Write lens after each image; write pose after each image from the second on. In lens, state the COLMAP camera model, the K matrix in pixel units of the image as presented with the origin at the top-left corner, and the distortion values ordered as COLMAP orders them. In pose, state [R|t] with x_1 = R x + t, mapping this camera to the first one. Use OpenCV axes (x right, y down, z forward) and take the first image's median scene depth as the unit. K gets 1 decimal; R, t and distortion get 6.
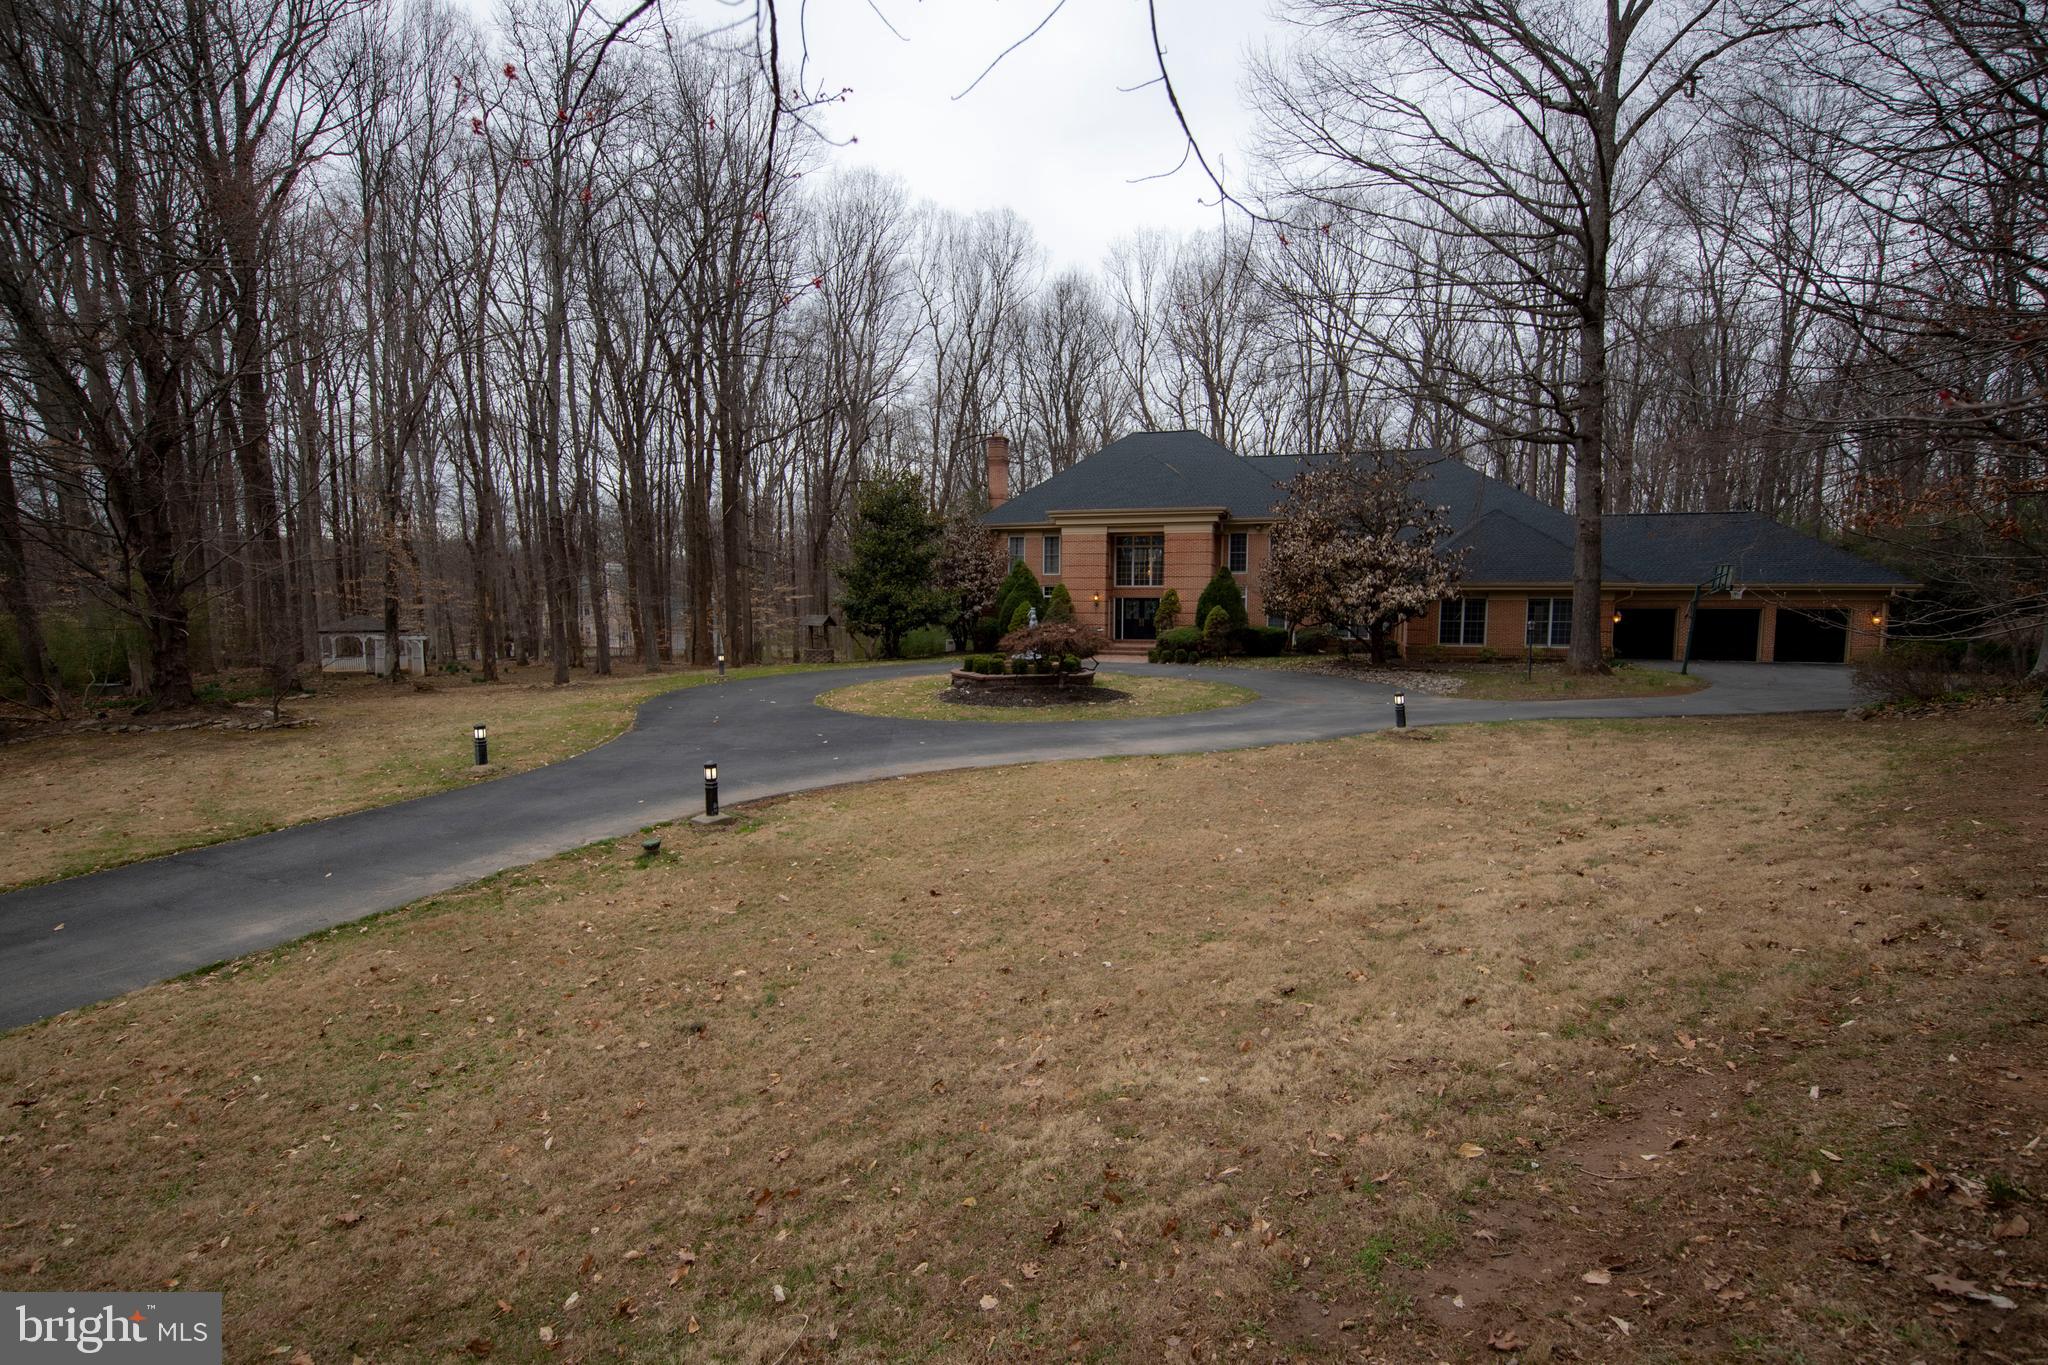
lens RADIAL K [[972.2, 0, 1020.7], [0, 972.2, 688.7], [0, 0, 1]] dist [0.015404, -0.005864]
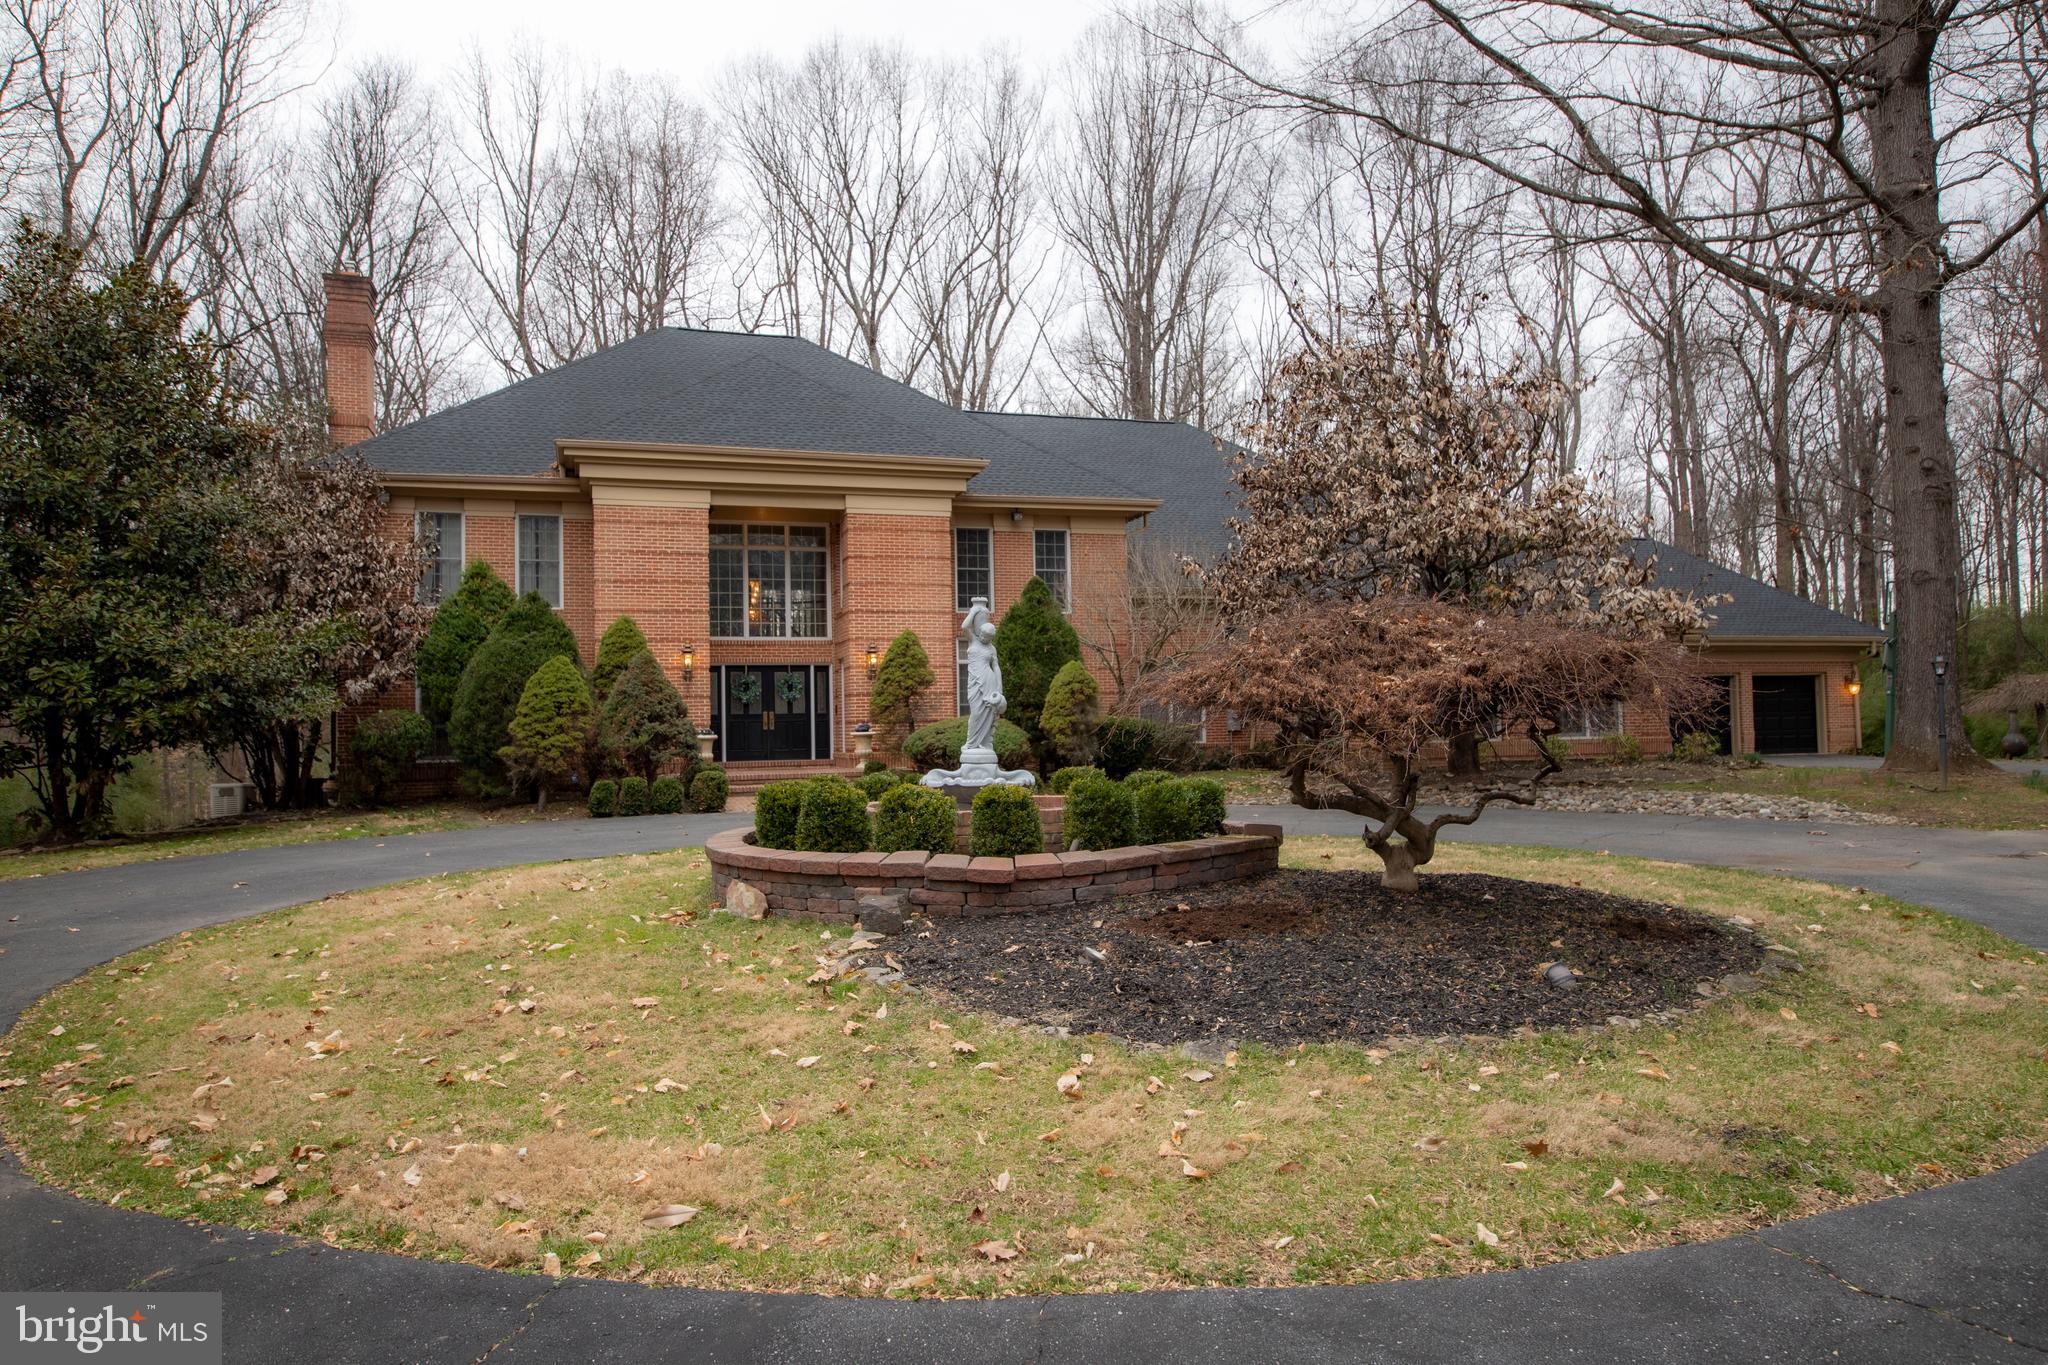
lens RADIAL K [[1319.7, 0, 1023.2], [0, 1319.7, 685.2], [0, 0, 1]] dist [0.021895, -0.006612]
pose [[0.818969, 0.000948, 0.573836, -0.182734], [0.074136, 0.991443, -0.107444, -0.018300], [-0.569028, 0.130535, 0.811891, 0.682442]]
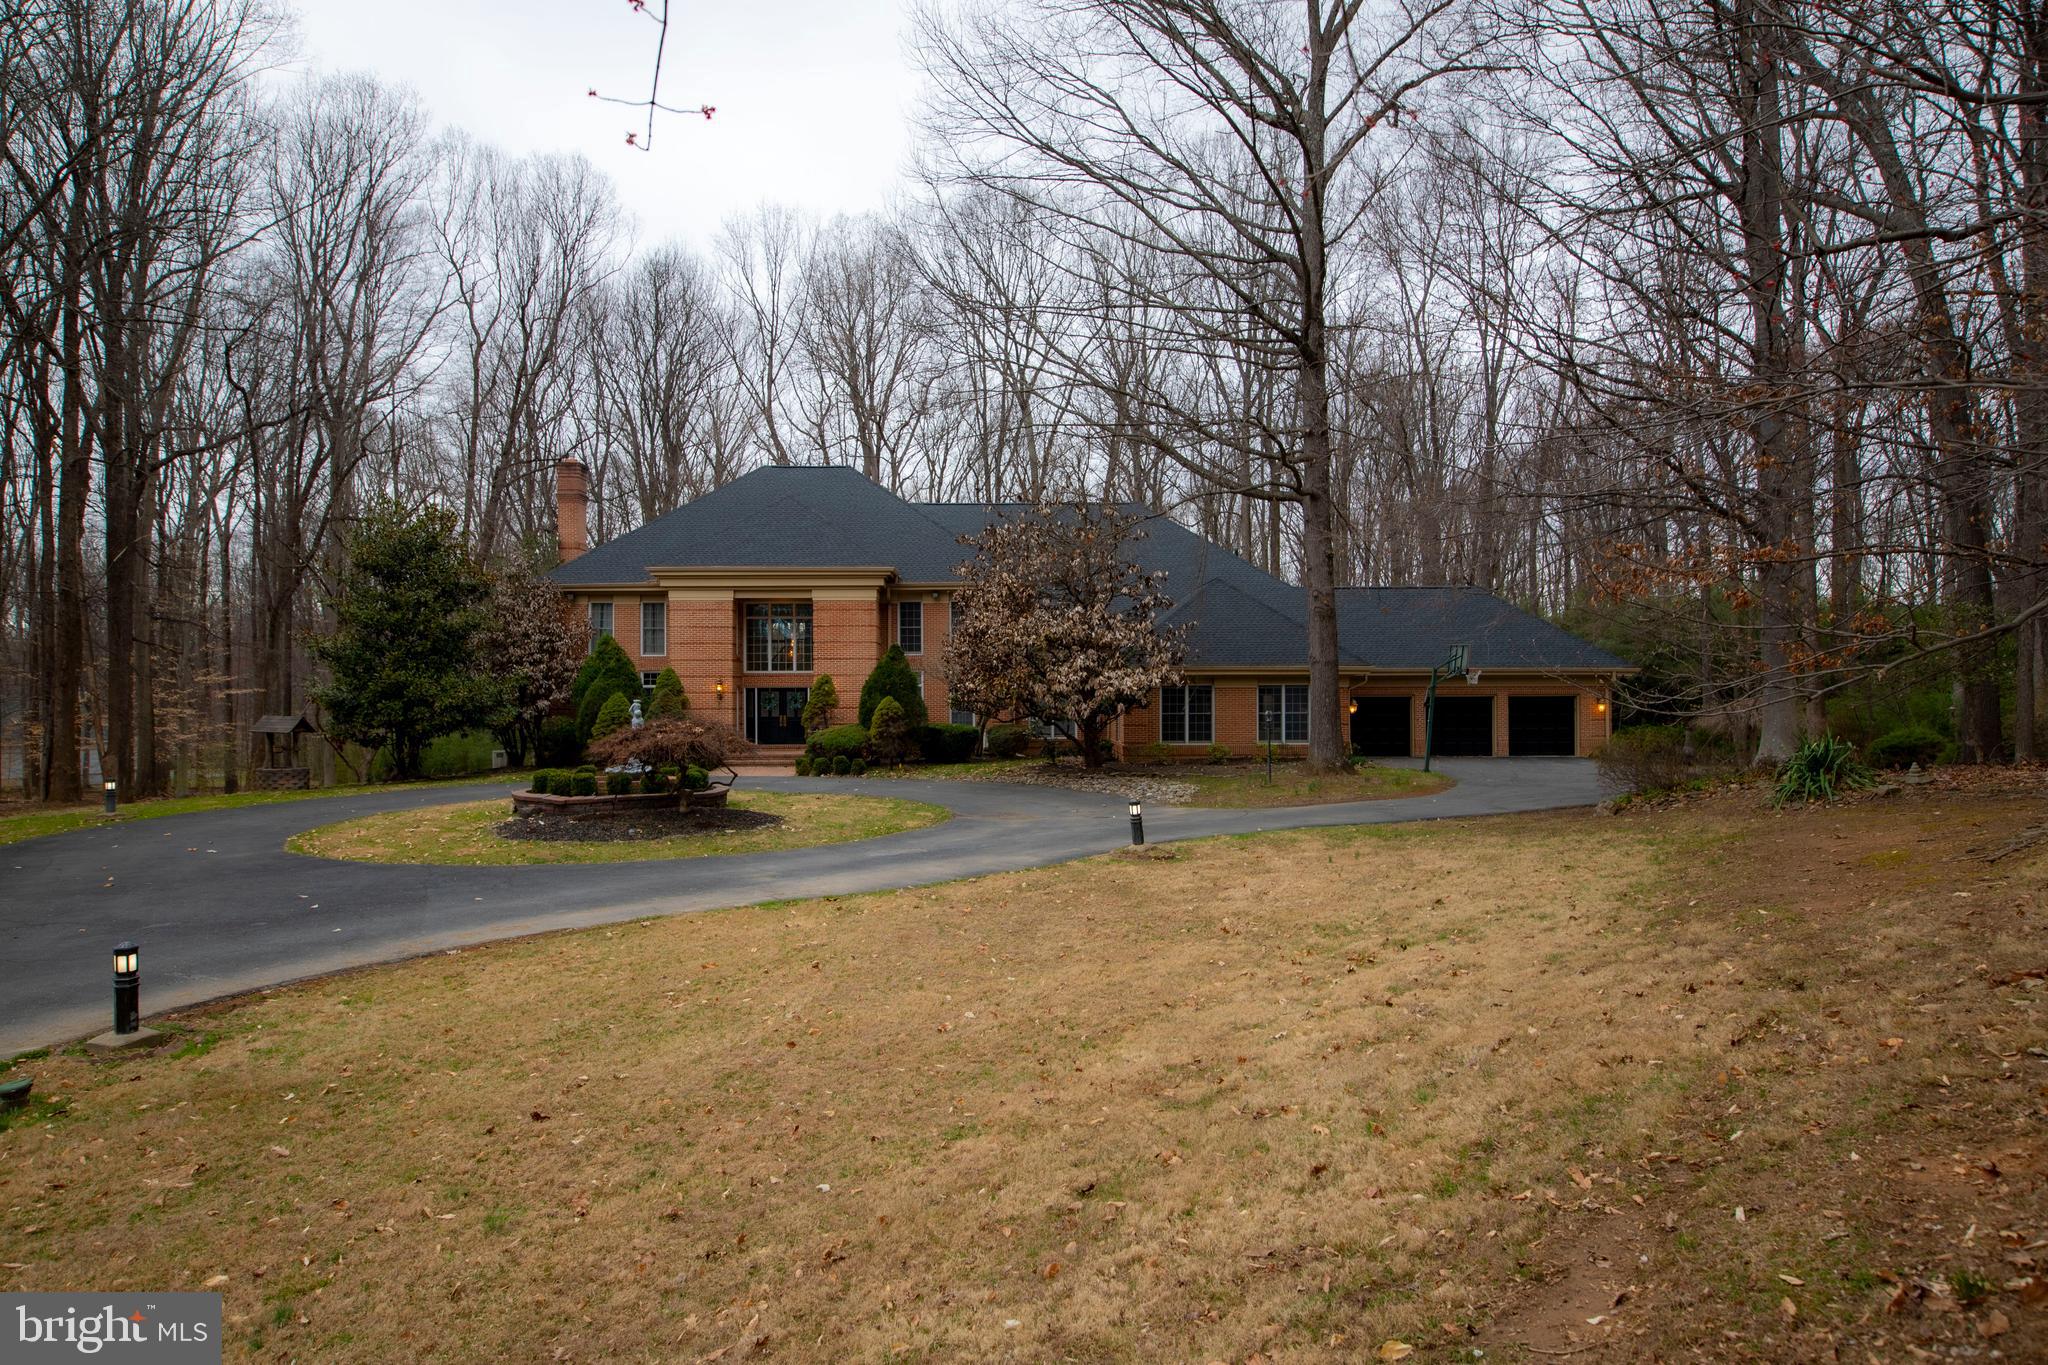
lens RADIAL K [[1319.7, 0, 1024.8], [0, 1319.7, 689.1], [0, 0, 1]] dist [0.021895, -0.006612]
pose [[0.950138, -0.005579, 0.311781, -0.018394], [0.035232, 0.995358, -0.089558, 0.004628], [-0.309834, 0.096077, 0.945924, 0.006157]]
